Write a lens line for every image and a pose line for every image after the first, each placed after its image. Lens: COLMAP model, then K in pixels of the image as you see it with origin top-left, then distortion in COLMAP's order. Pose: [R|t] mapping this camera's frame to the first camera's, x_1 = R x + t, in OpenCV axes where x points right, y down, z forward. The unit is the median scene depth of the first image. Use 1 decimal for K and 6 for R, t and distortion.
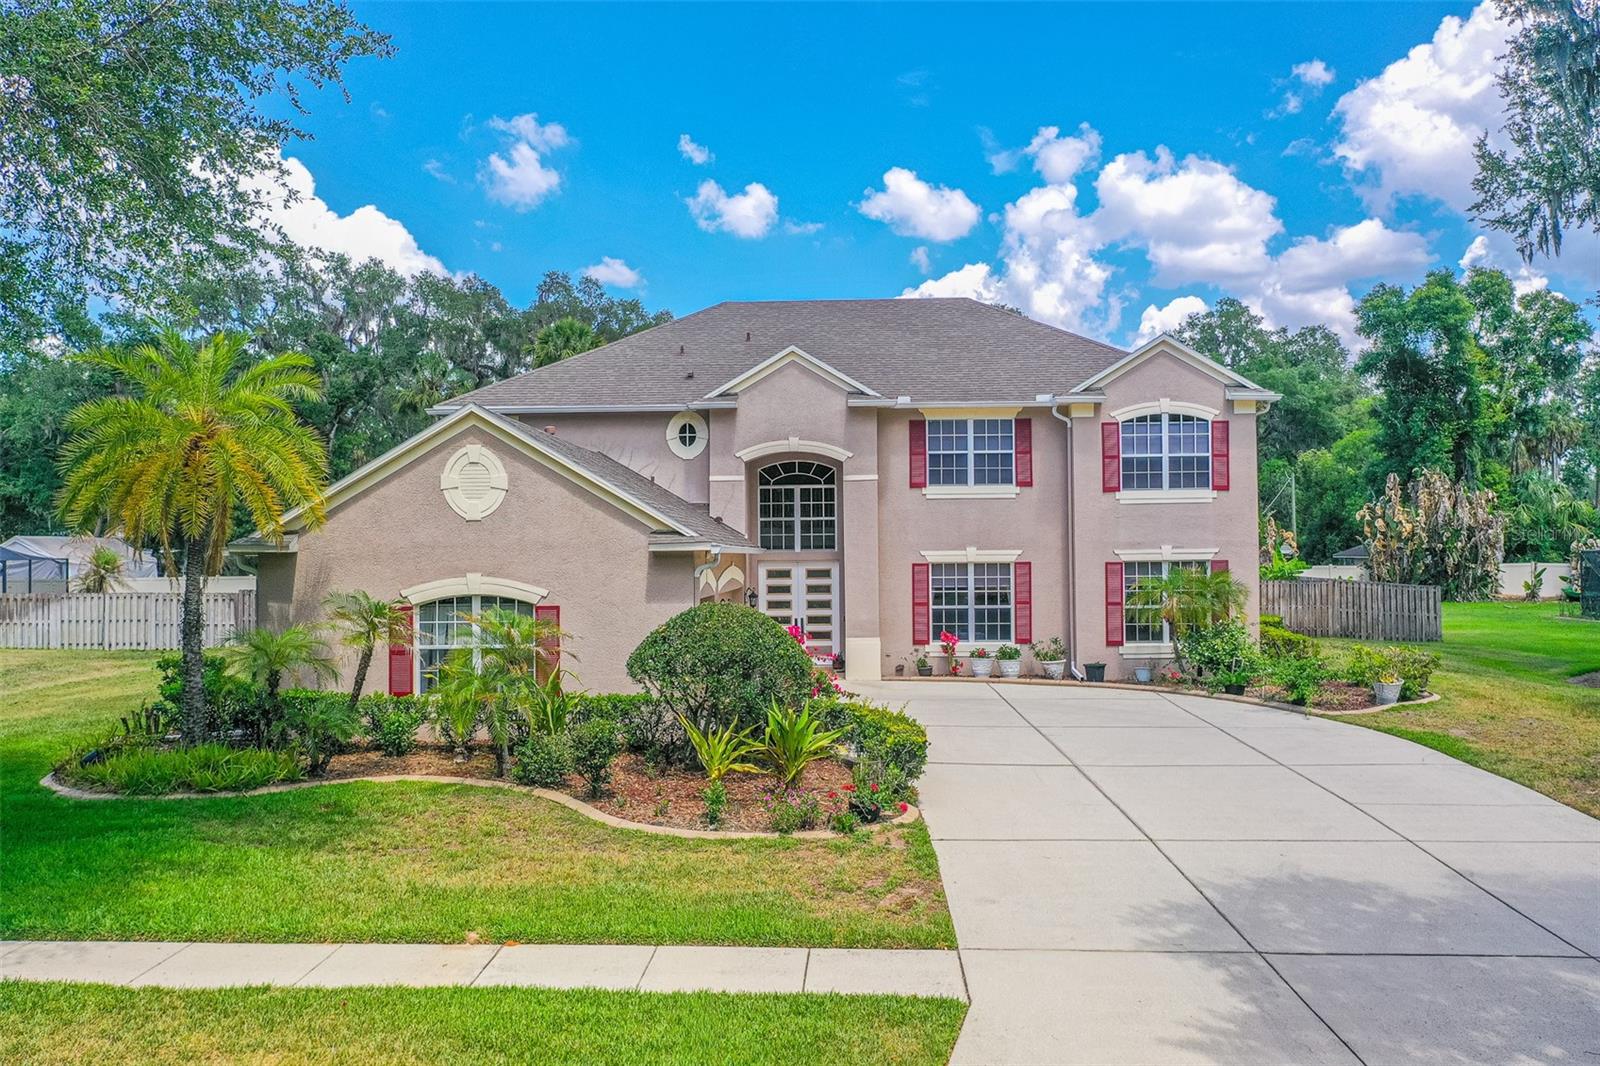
lens RADIAL K [[1269.7, 0, 800.7], [0, 1269.7, 534.3], [0, 0, 1]] dist [0.016301, 0.002796]
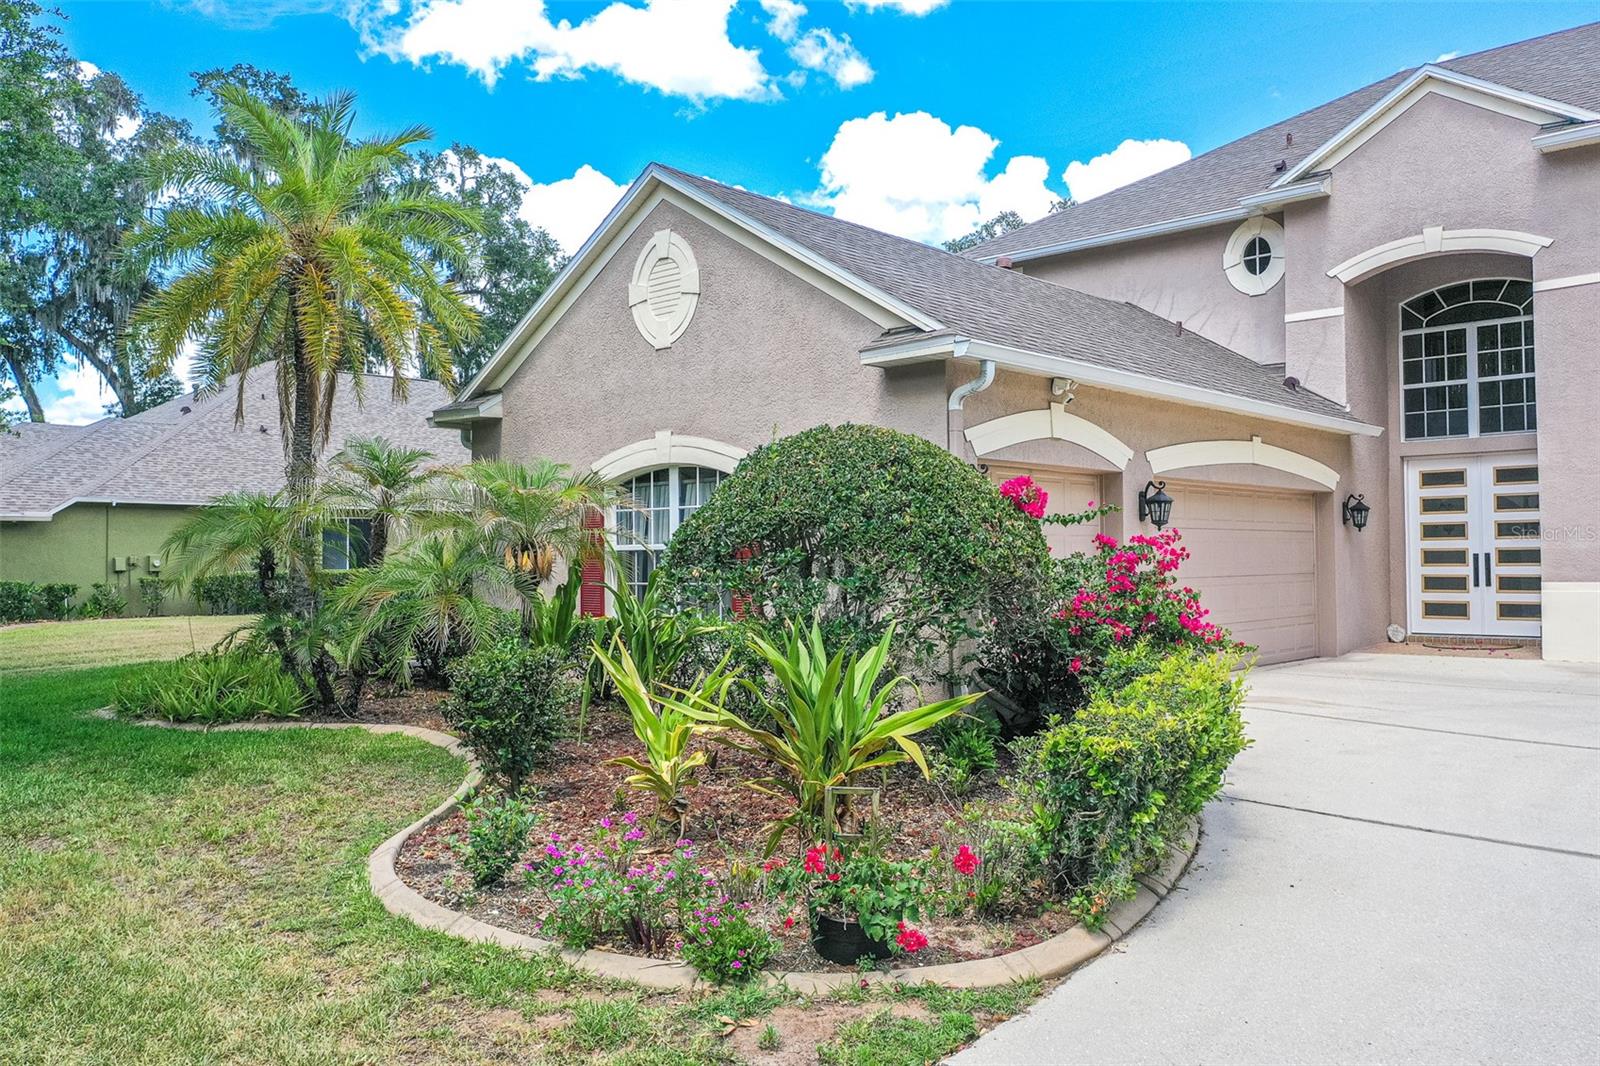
lens RADIAL K [[1254.1, 0, 799.8], [0, 1254.1, 530.7], [0, 0, 1]] dist [0.006605, -0.002168]
pose [[0.762280, -0.013383, -0.647109, 0.140023], [0.012210, 0.999906, -0.006296, 0.059025], [0.647132, -0.003102, 0.762372, 0.387509]]
